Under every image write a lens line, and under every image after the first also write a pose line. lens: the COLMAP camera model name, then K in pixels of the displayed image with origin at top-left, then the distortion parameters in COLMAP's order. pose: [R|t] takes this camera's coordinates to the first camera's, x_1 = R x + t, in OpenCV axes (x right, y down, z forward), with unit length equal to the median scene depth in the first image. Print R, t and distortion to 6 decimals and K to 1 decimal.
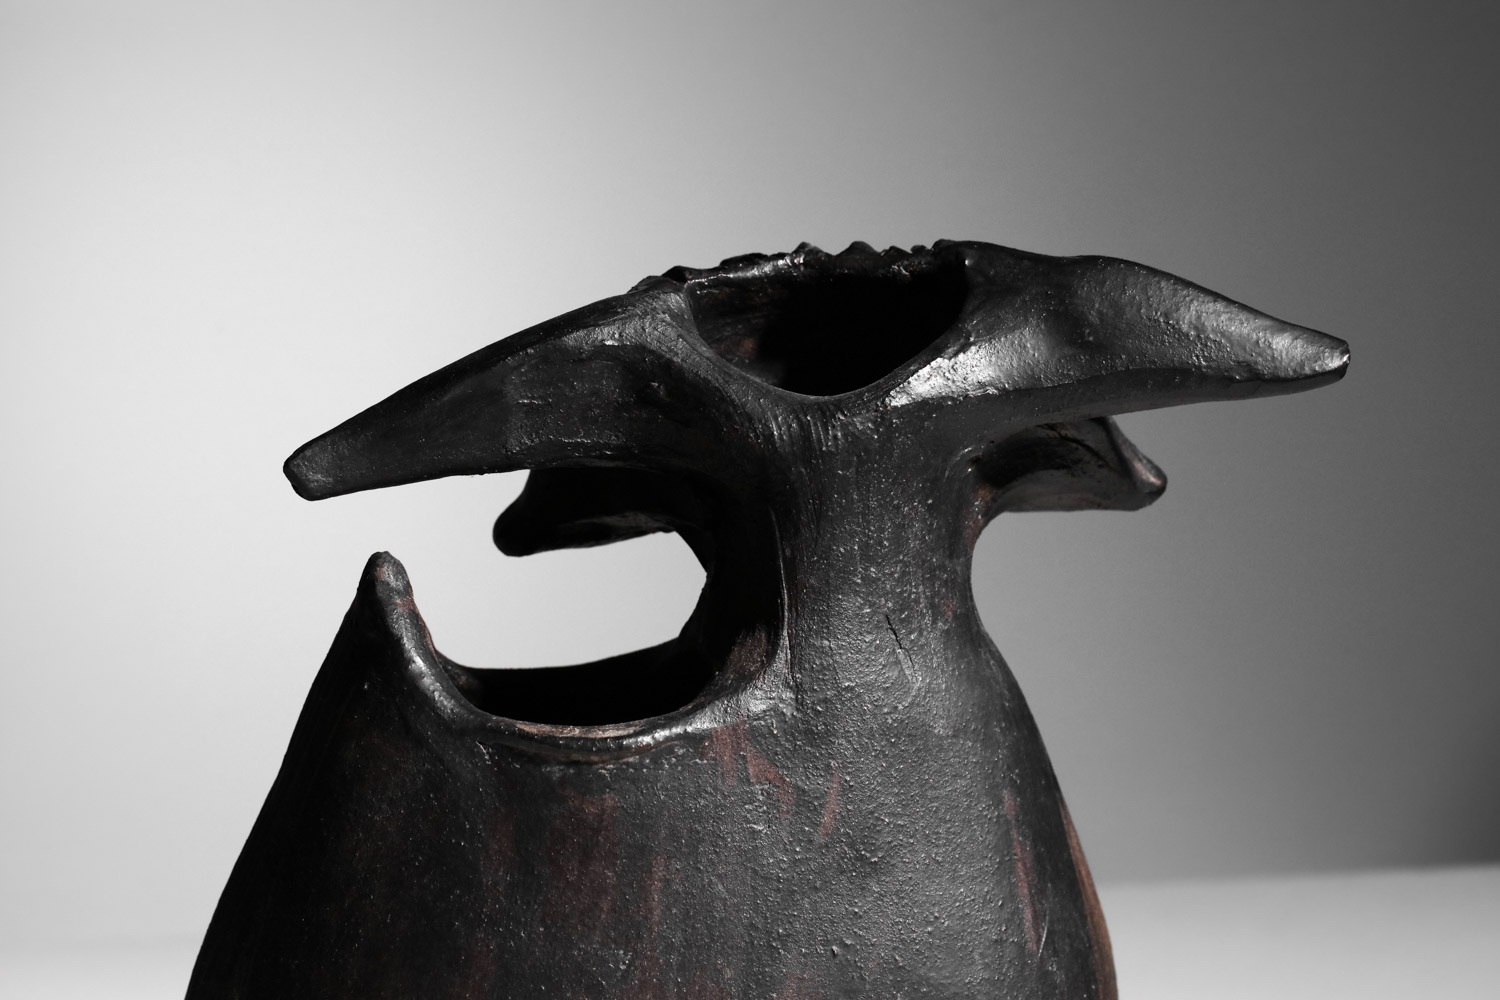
lens RADIAL K [[4447.9, 0, 750.0], [0, 4447.9, 500.0], [0, 0, 1]] dist [0.039478, 0.036647]
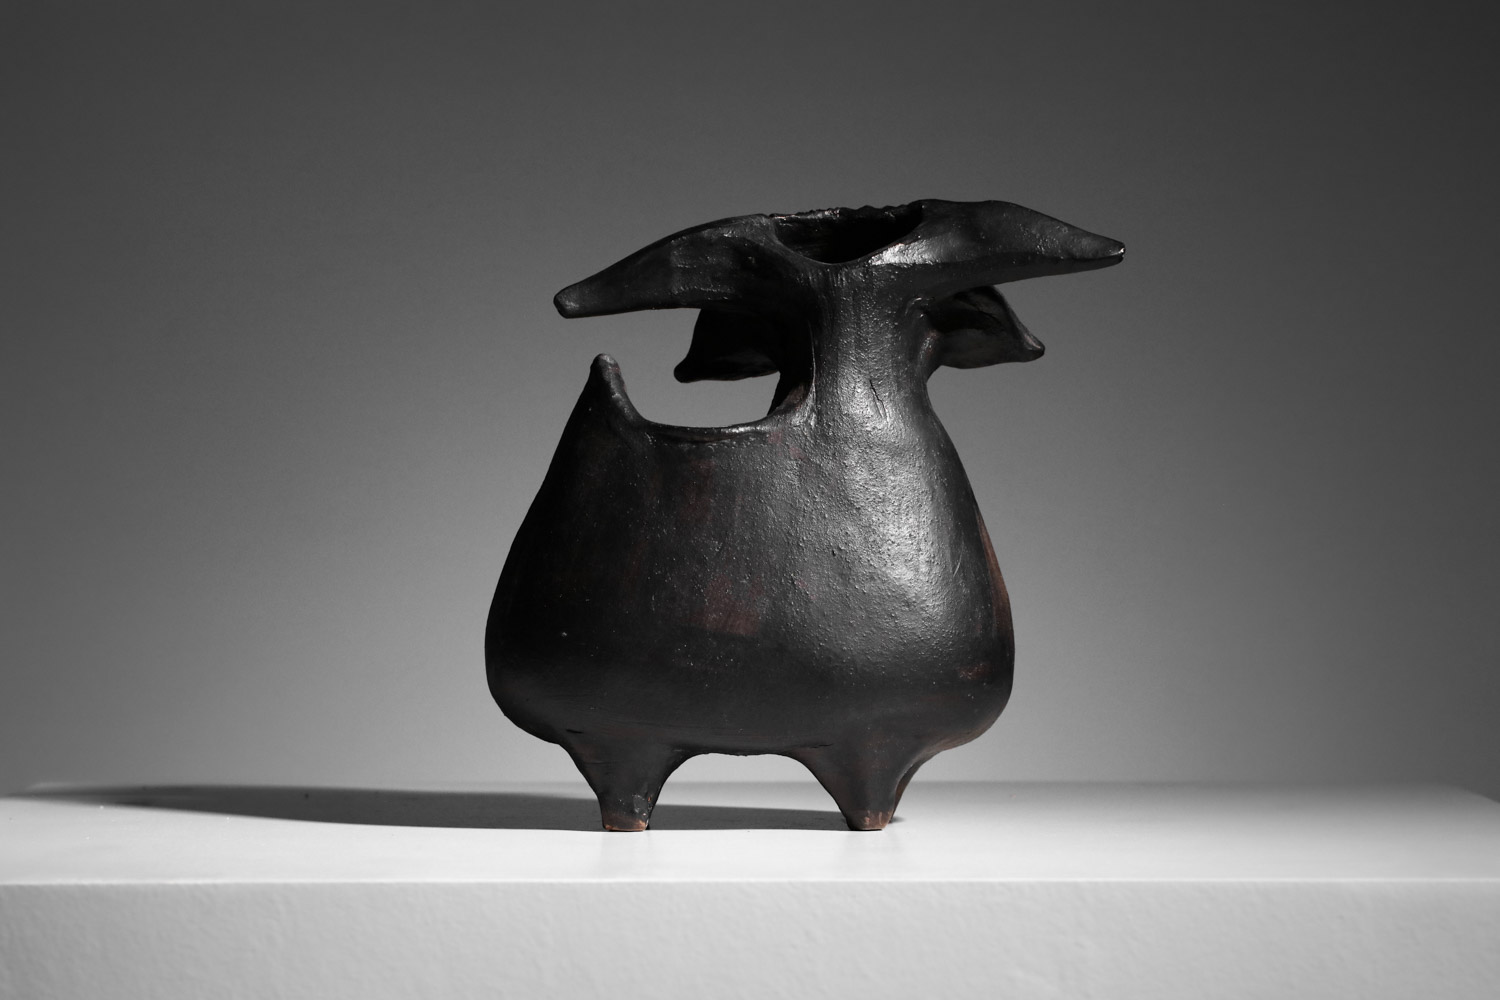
lens RADIAL K [[4447.9, 0, 750.0], [0, 4447.9, 500.0], [0, 0, 1]] dist [0.039478, 0.036647]
pose [[0.989376, 0.004523, -0.145310, 0.253103], [-0.041785, 0.966189, -0.254425, 0.552908], [0.139247, 0.257794, 0.956113, -0.775616]]
